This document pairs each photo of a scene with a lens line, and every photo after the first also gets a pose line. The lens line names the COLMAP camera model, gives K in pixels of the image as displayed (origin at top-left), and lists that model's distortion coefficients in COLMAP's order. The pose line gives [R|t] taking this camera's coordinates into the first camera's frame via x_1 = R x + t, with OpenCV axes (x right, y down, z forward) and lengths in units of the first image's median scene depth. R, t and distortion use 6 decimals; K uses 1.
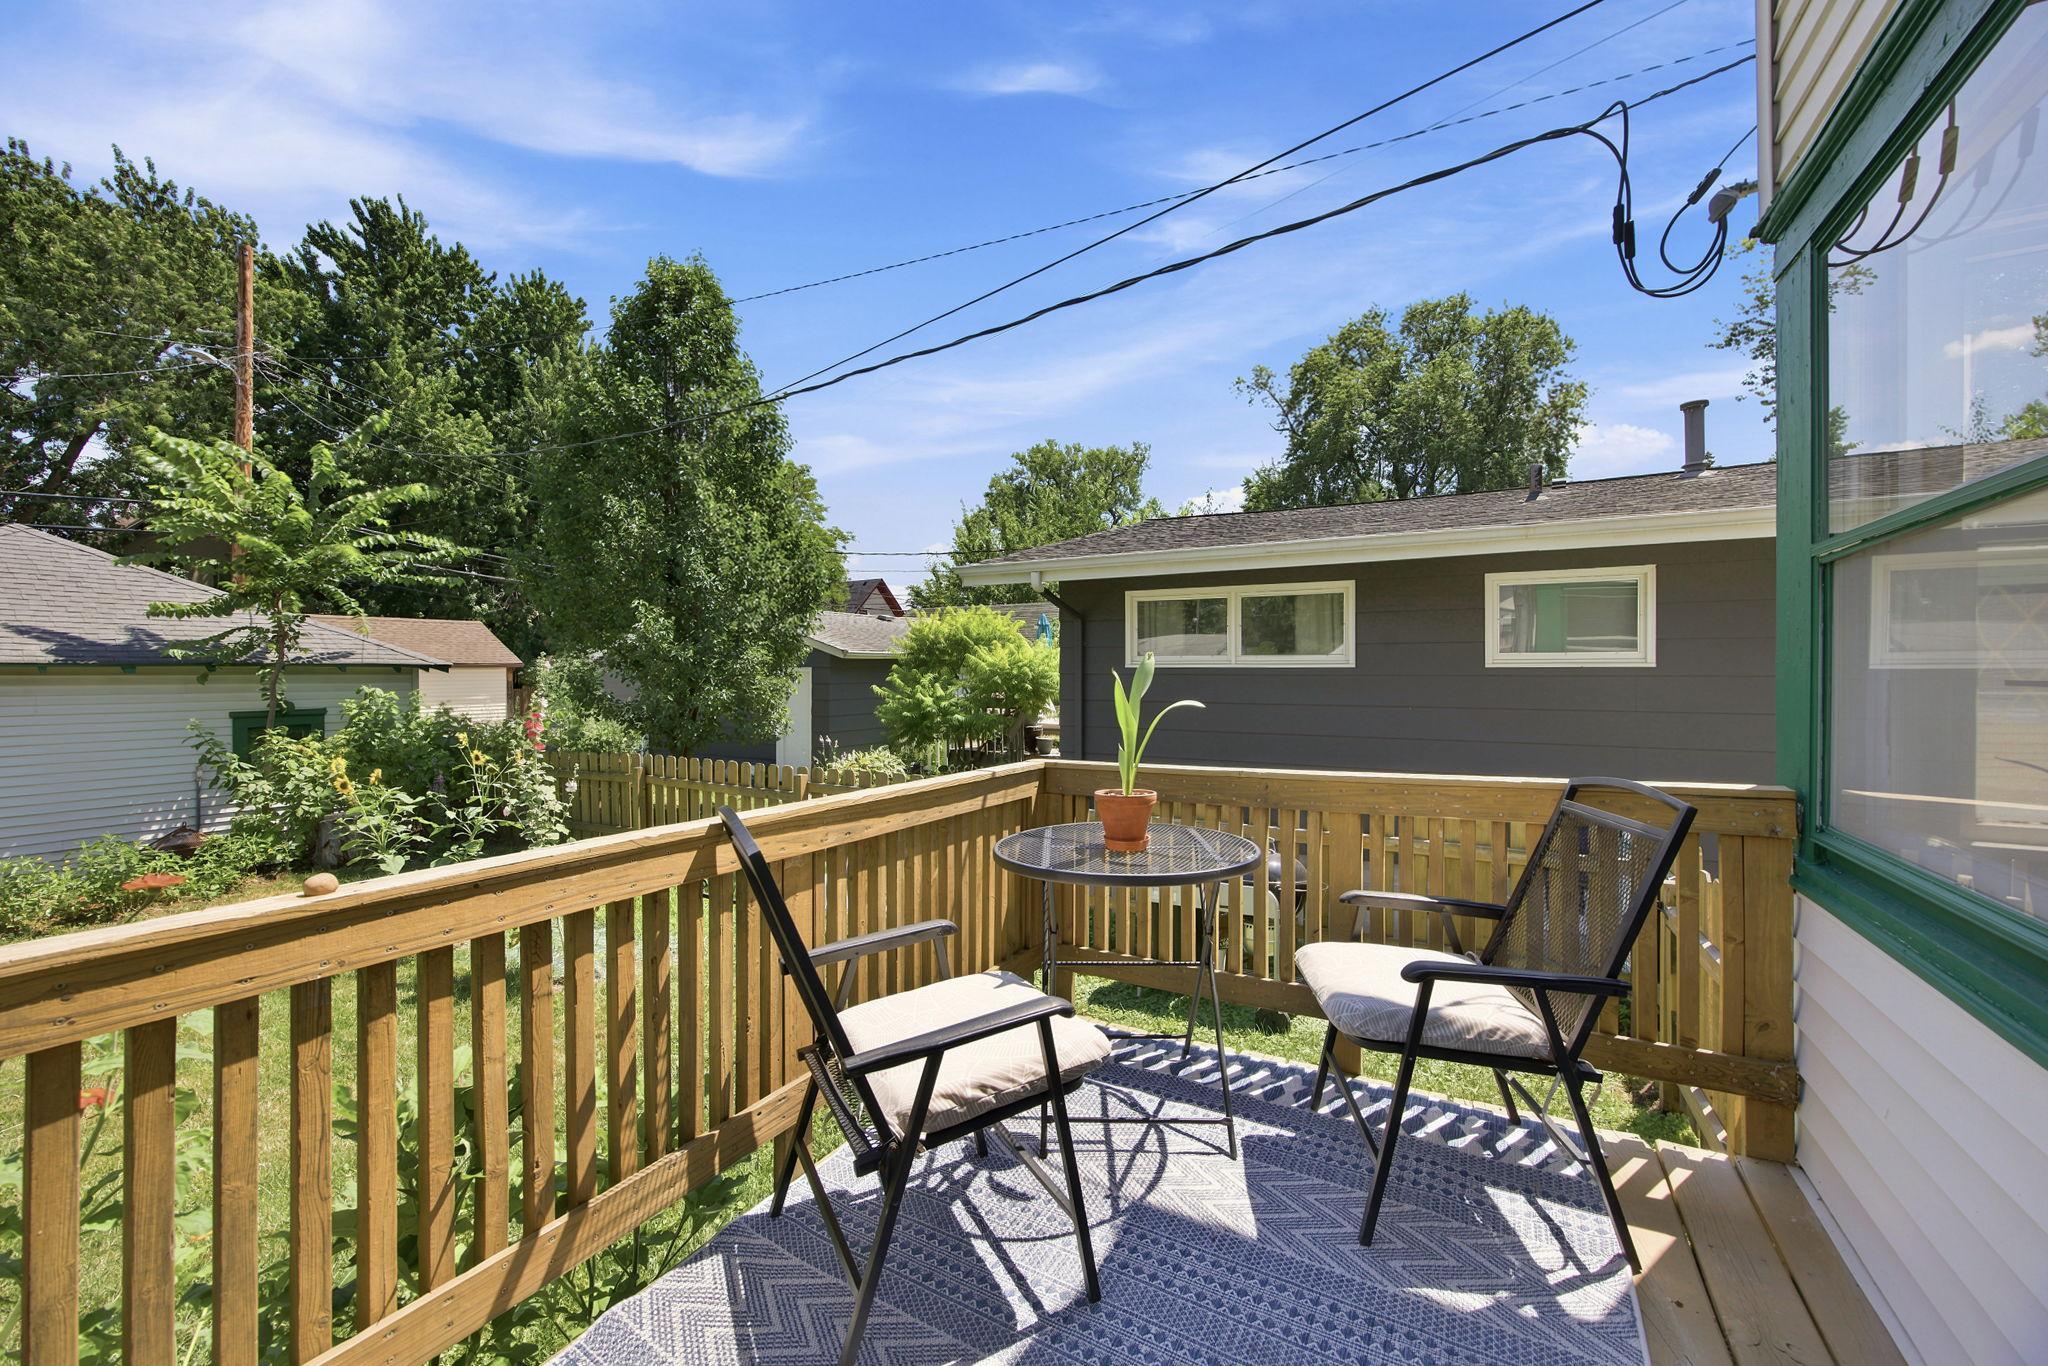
lens RADIAL K [[792.2, 0, 1013.1], [0, 792.2, 662.6], [0, 0, 1]] dist [-0.002622, 0.000035]
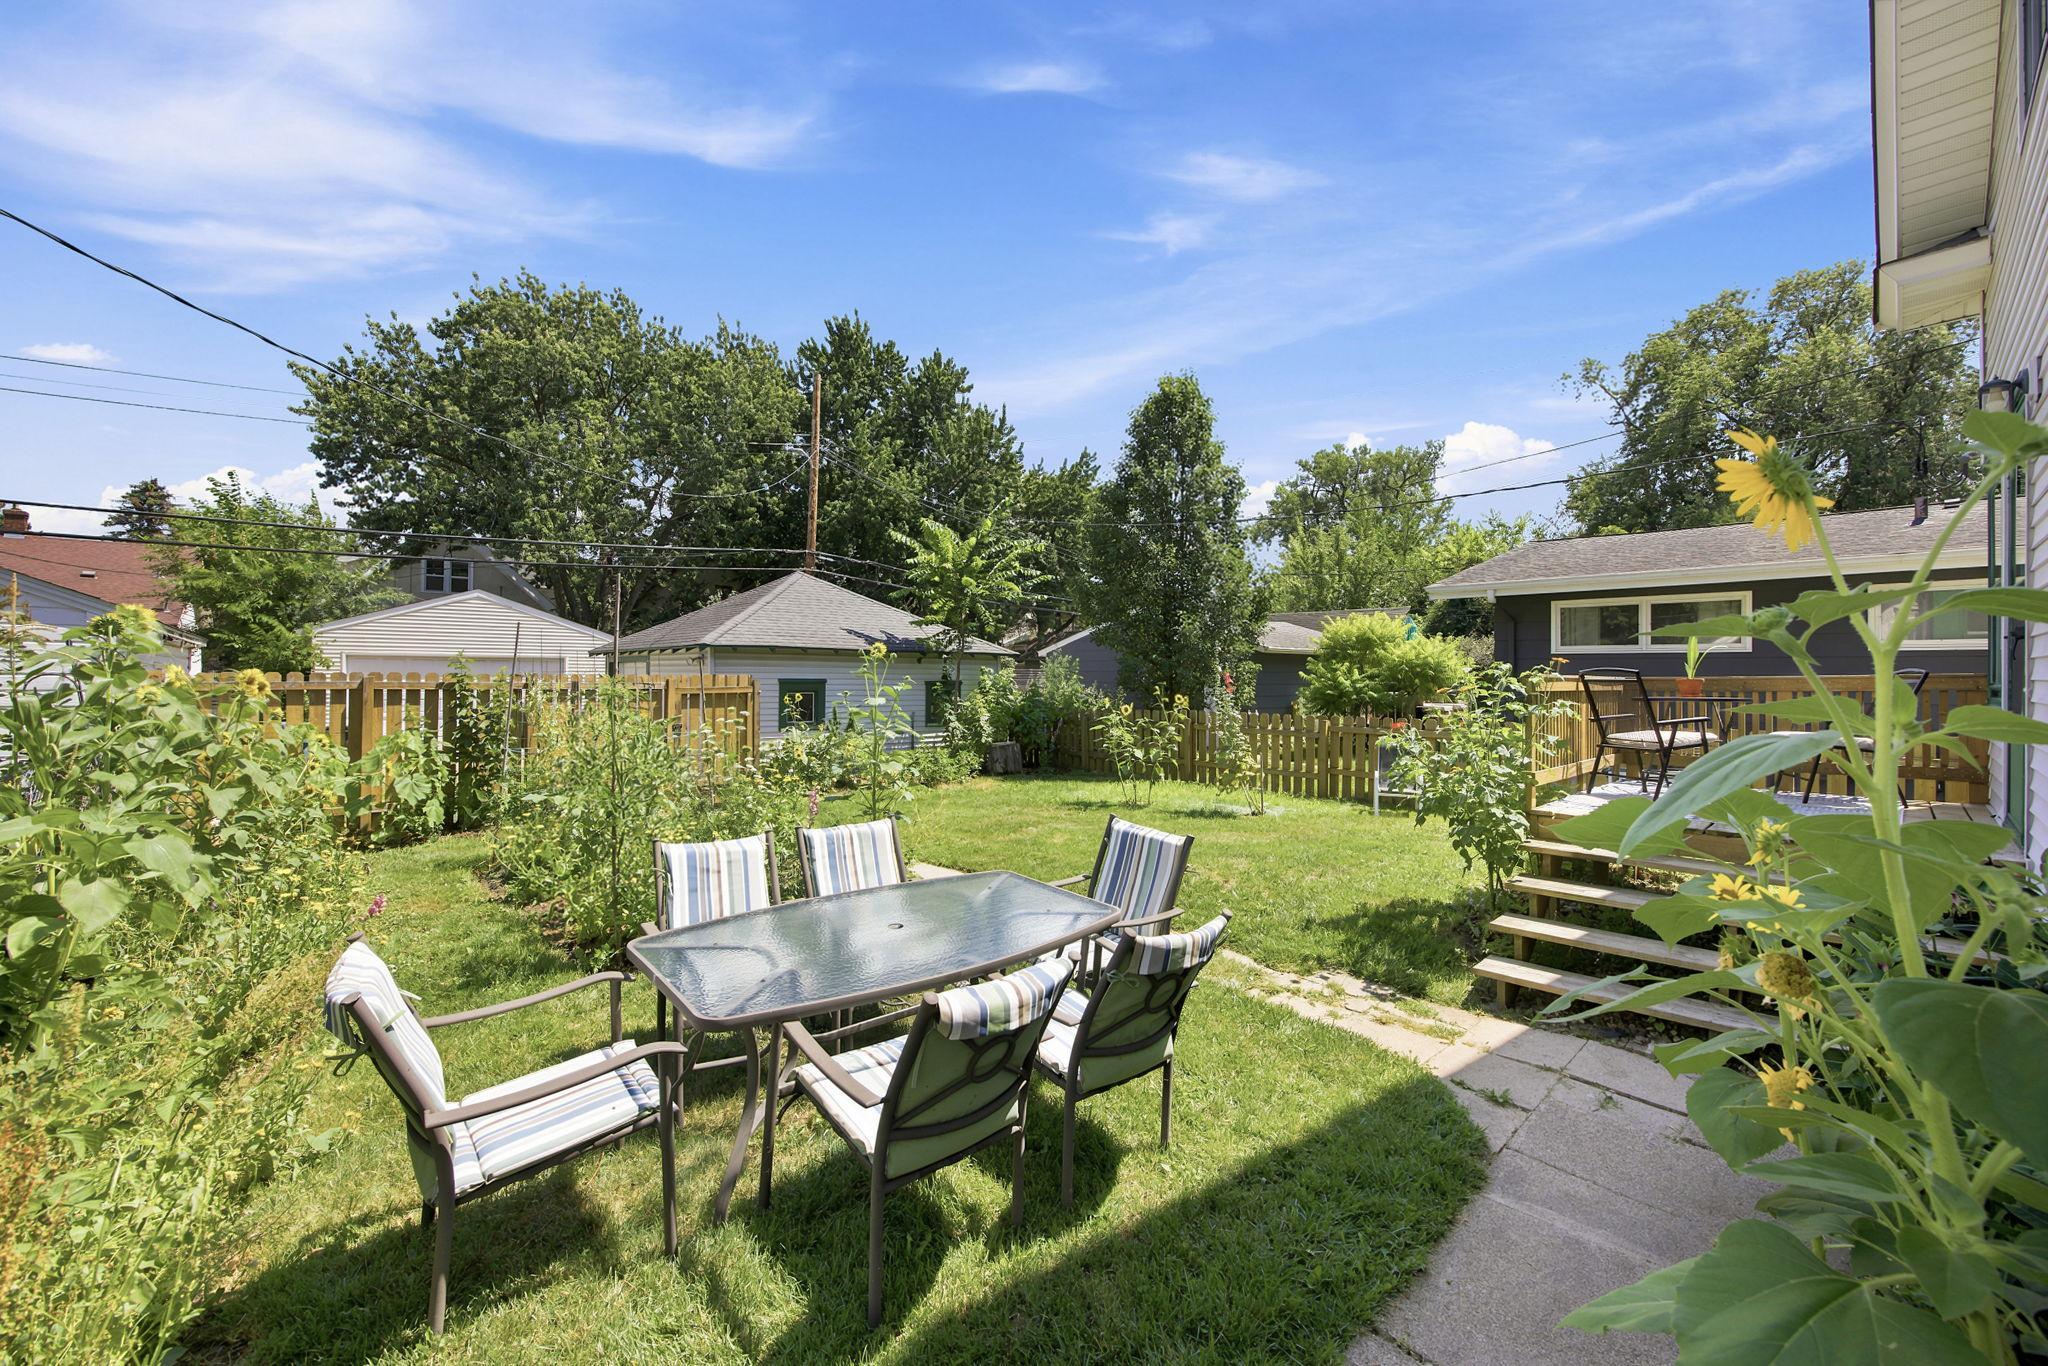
lens RADIAL K [[792.2, 0, 1013.1], [0, 792.2, 662.6], [0, 0, 1]] dist [-0.002622, 0.000035]
pose [[0.955137, 0.006566, -0.296091, -0.080741], [-0.008390, 0.999953, -0.004892, 0.007930], [0.296045, 0.007157, 0.955147, -0.145044]]
